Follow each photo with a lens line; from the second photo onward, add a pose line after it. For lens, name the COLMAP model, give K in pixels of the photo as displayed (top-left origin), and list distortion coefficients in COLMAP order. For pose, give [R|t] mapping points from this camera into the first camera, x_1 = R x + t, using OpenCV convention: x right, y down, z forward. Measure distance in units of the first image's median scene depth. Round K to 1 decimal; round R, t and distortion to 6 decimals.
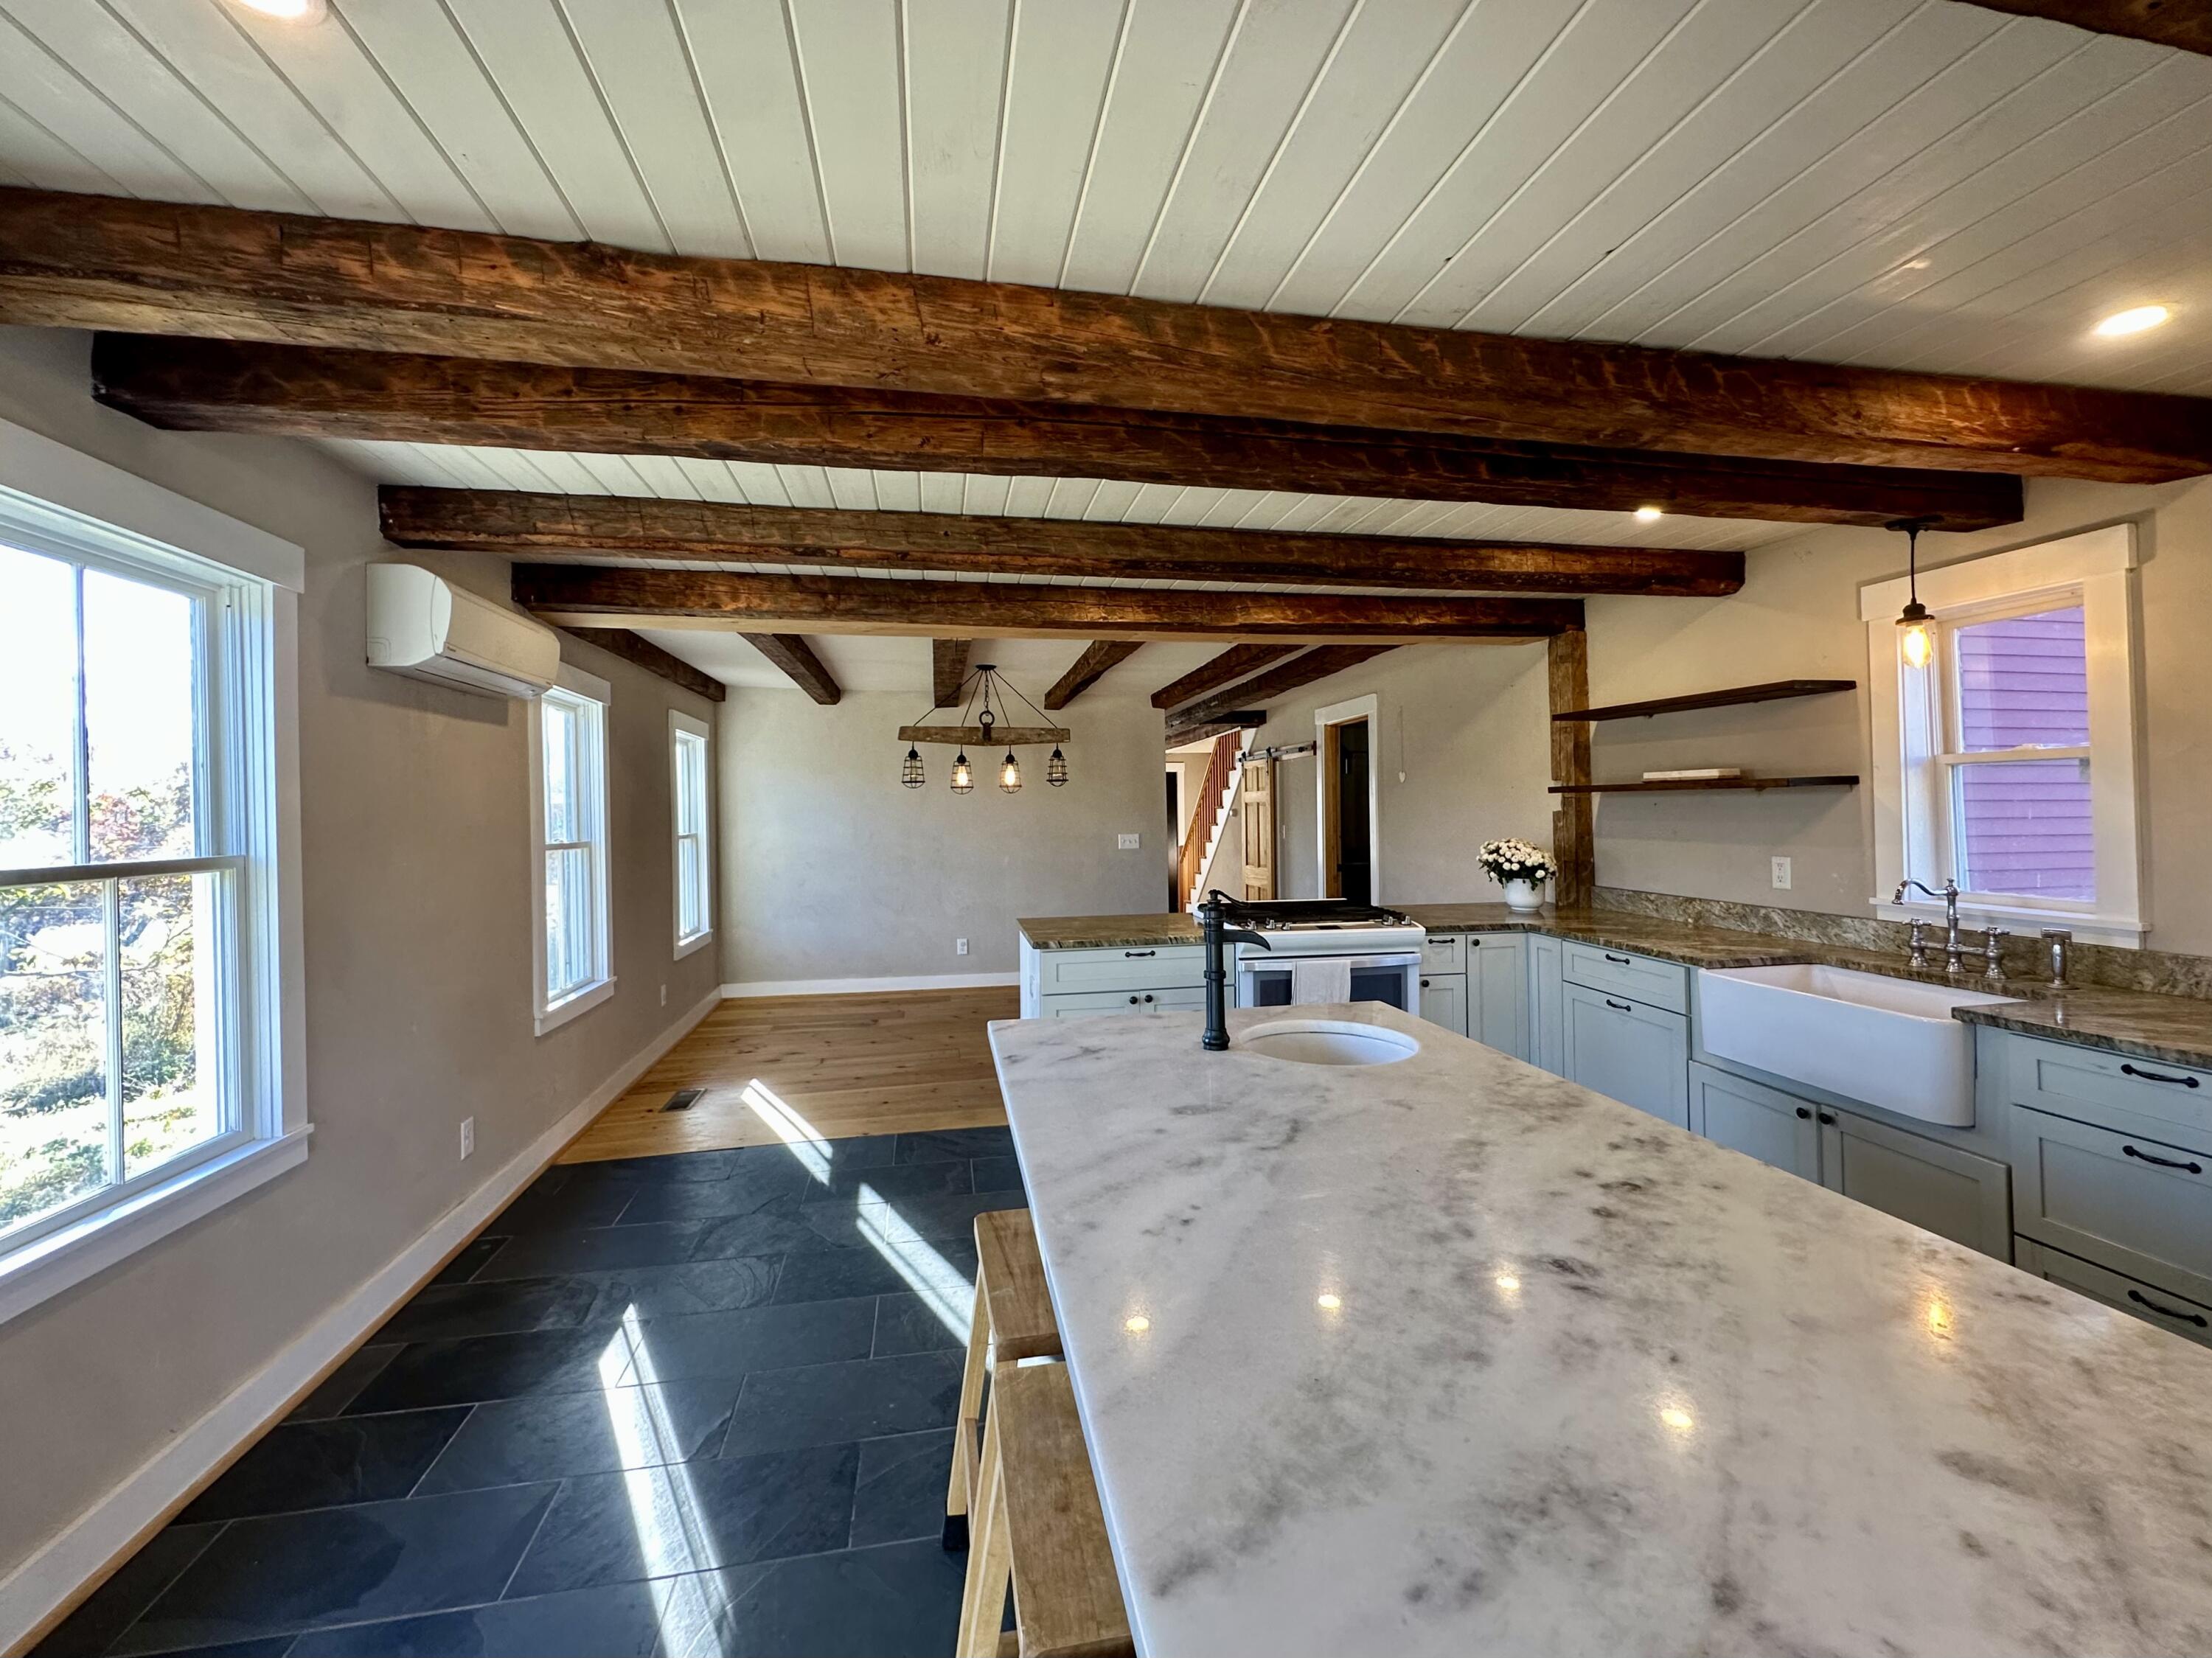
lens RADIAL K [[912.4, 0, 1108.8], [0, 912.4, 804.9], [0, 0, 1]] dist [-0.001745, -0.000006]
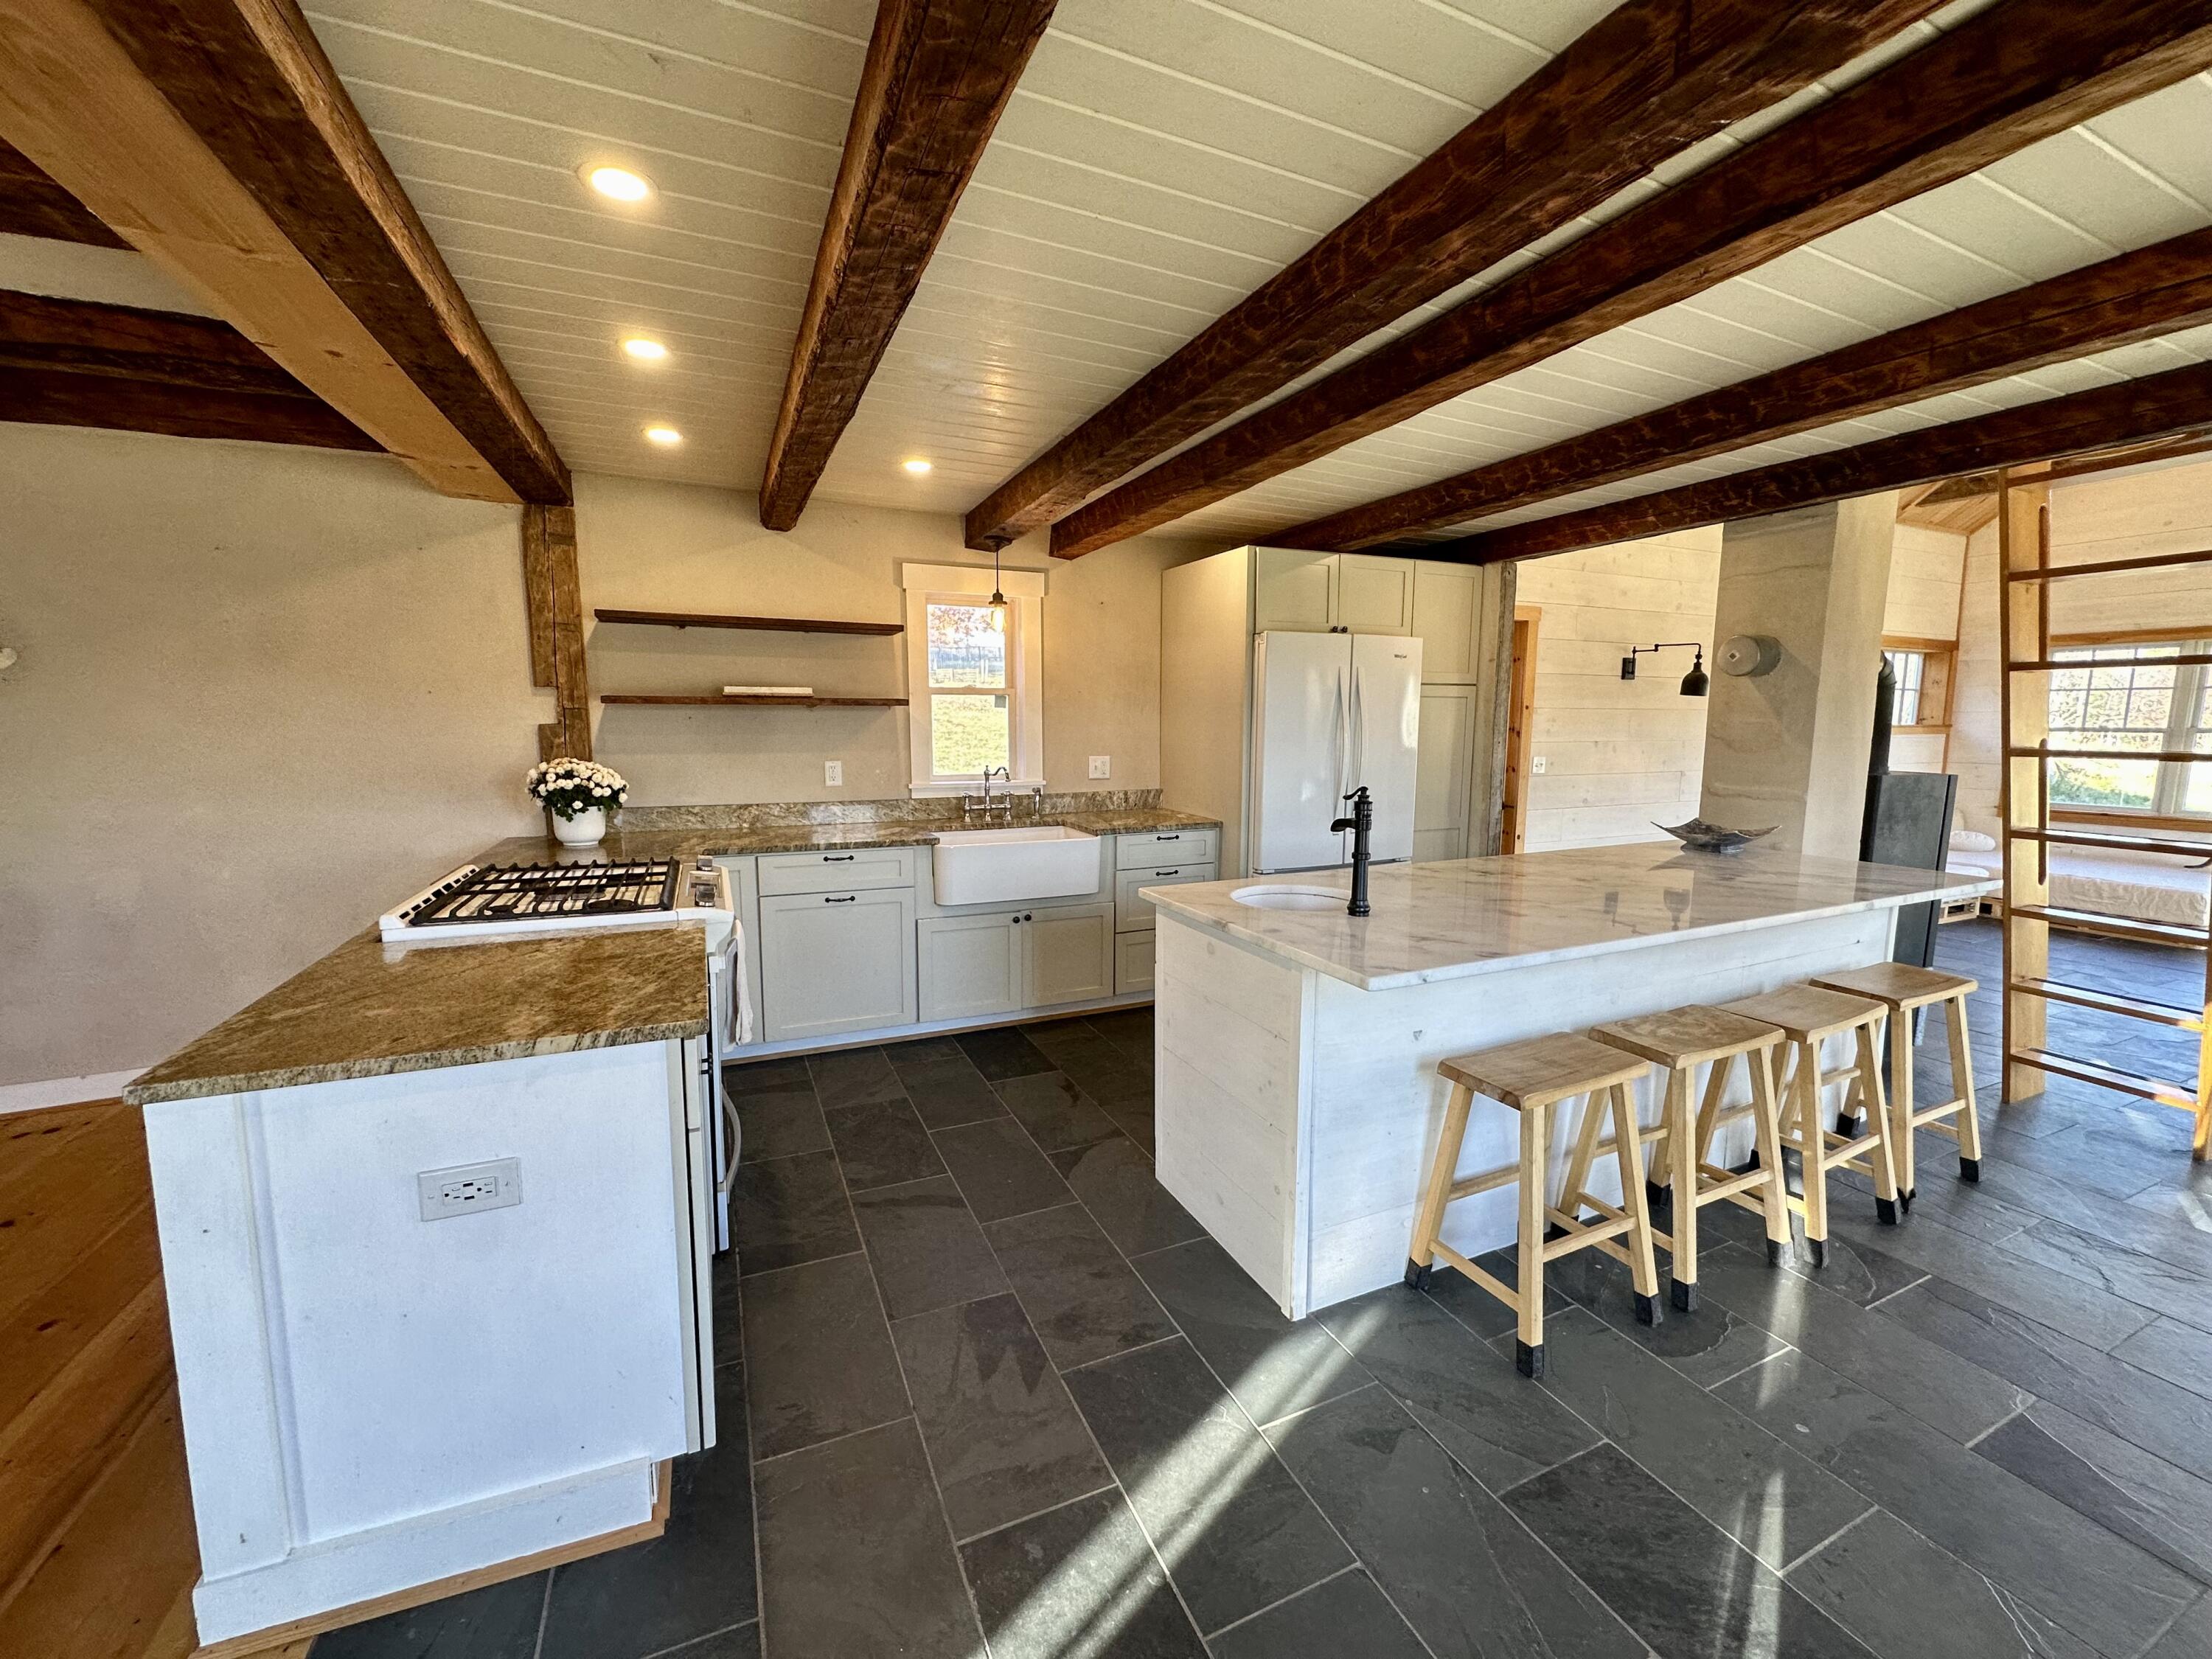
lens RADIAL K [[880.3, 0, 1104.4], [0, 880.3, 829.3], [0, 0, 1]] dist [-0.003569, 0.000503]
pose [[-0.234497, -0.110369, 0.965831, -0.499181], [-0.001862, 0.993583, 0.113088, 0.012144], [-0.972115, 0.024720, -0.233198, 0.858501]]
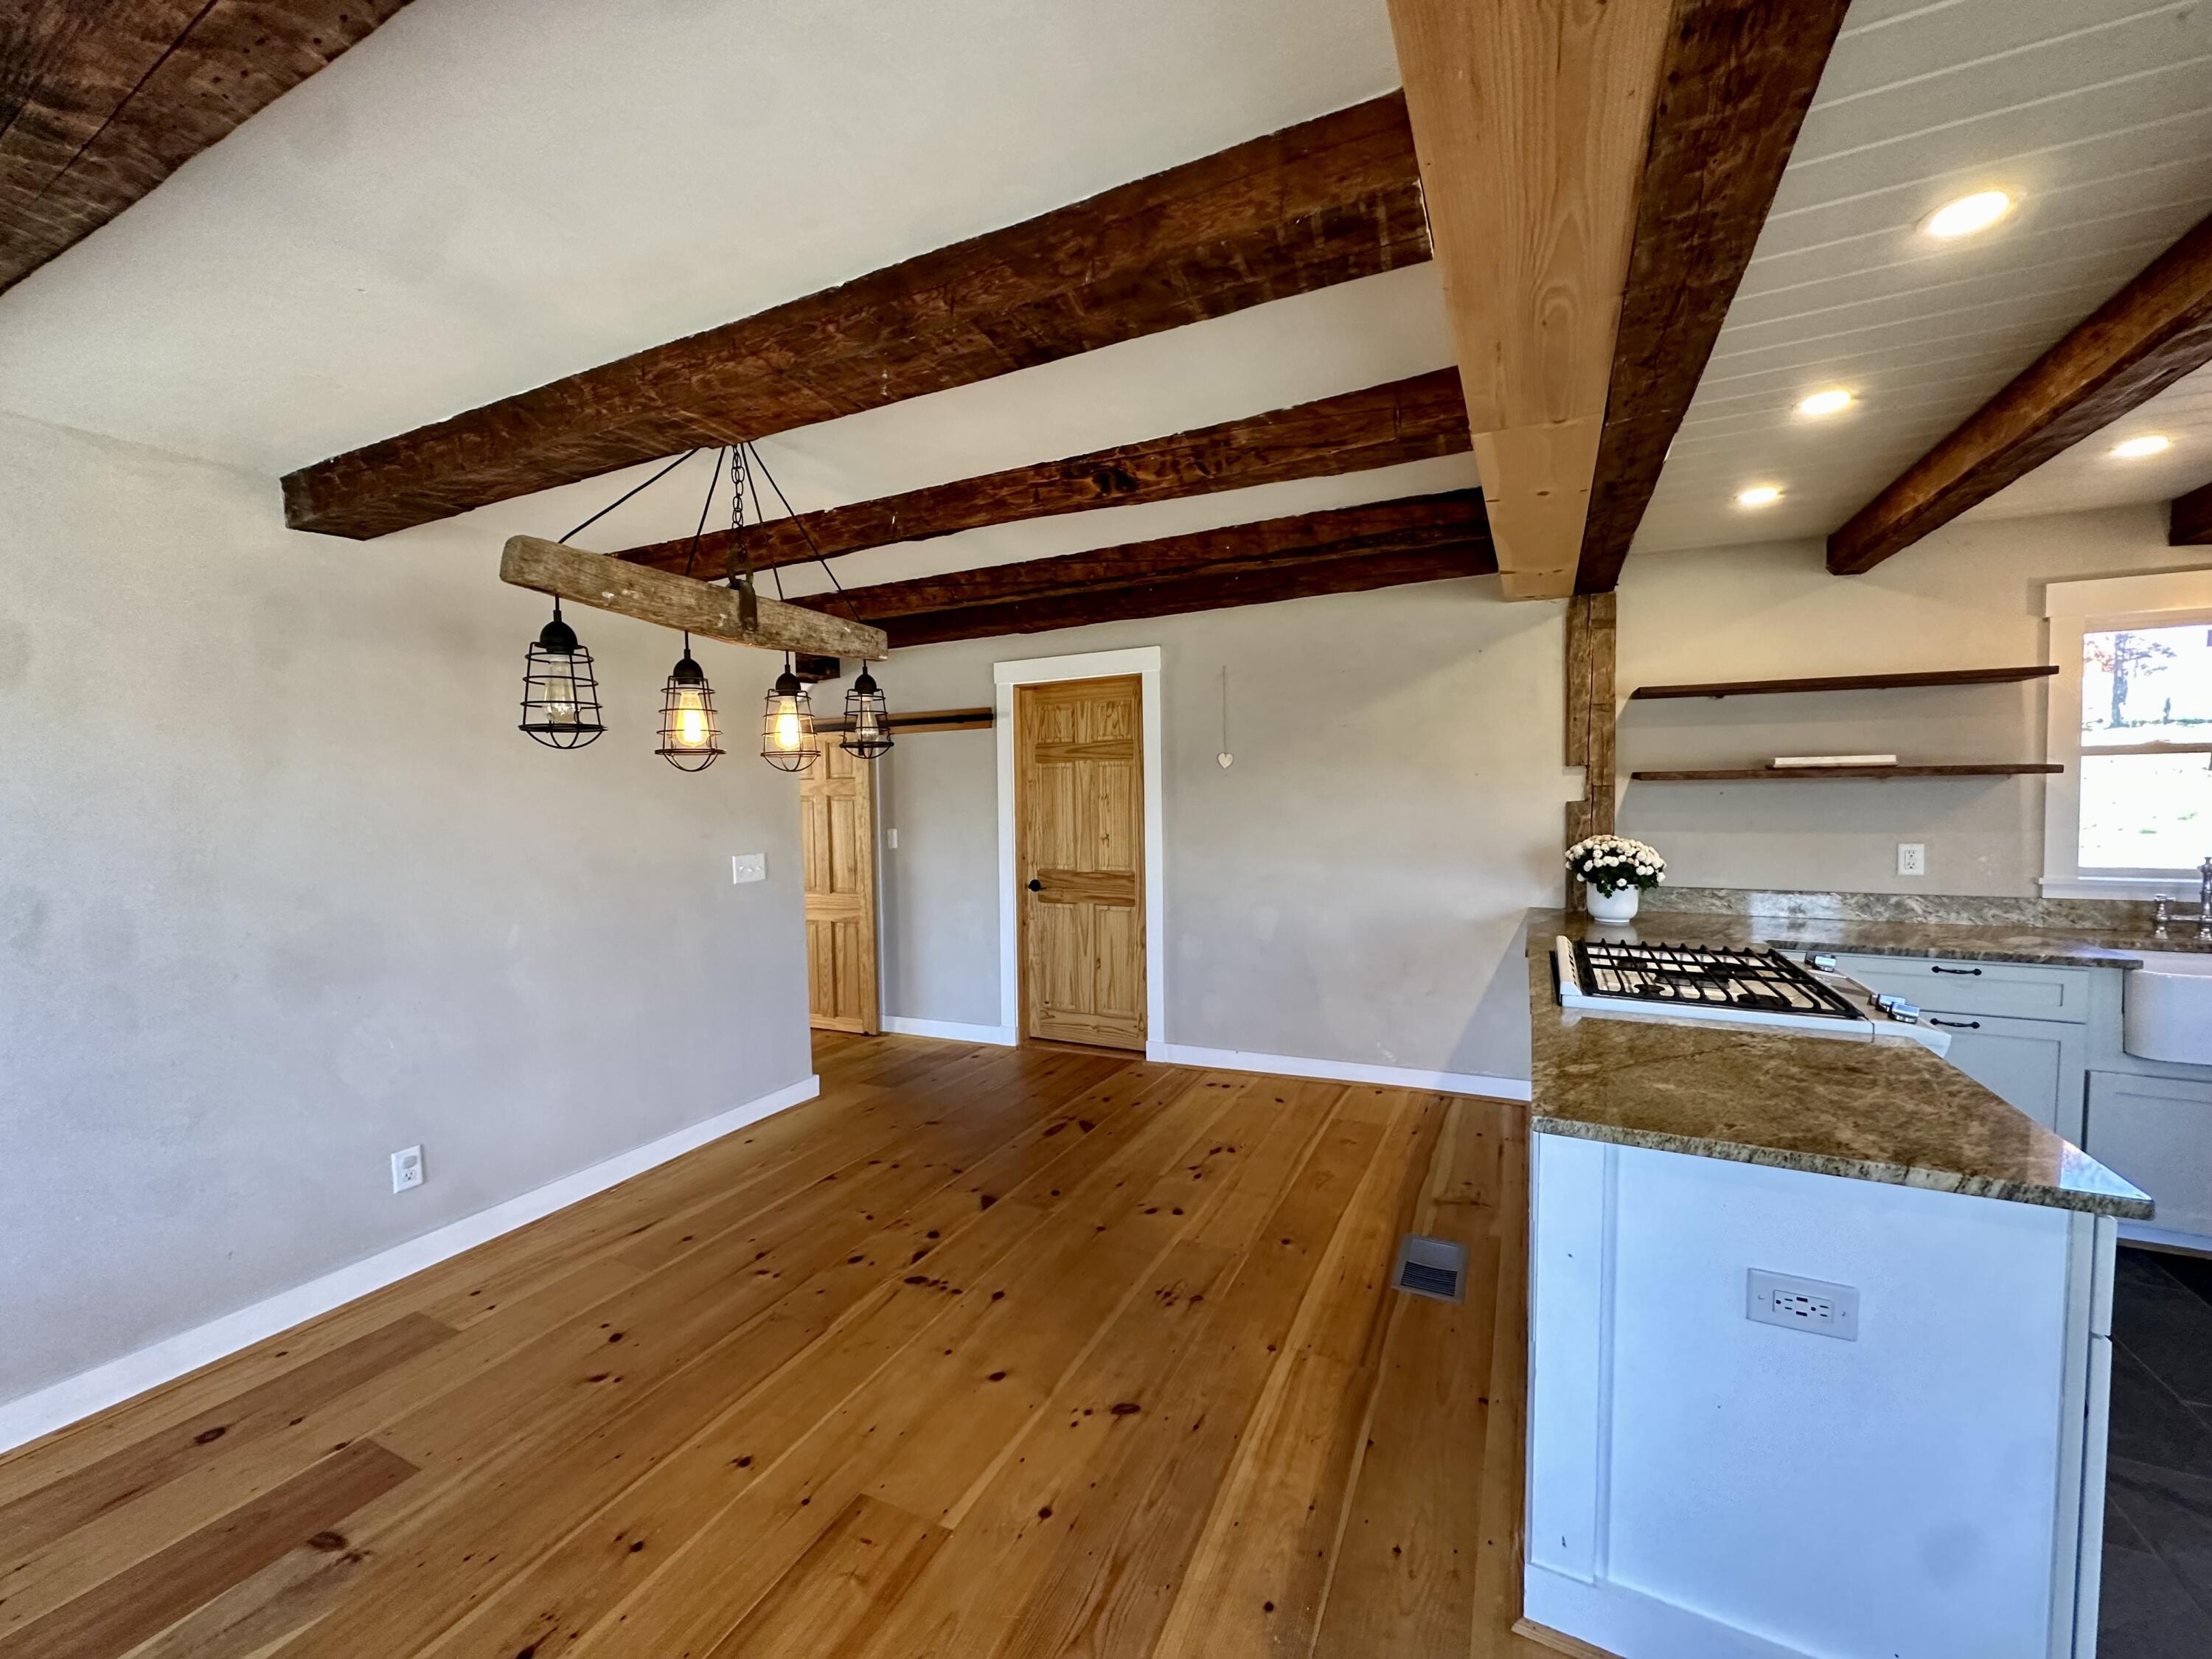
lens RADIAL K [[880.3, 0, 1104.4], [0, 880.3, 829.3], [0, 0, 1]] dist [-0.003569, 0.000503]
pose [[0.600222, -0.031369, 0.799218, -0.537948], [0.007380, 0.999405, 0.033683, 0.001500], [-0.799799, -0.014319, 0.600097, 1.055347]]
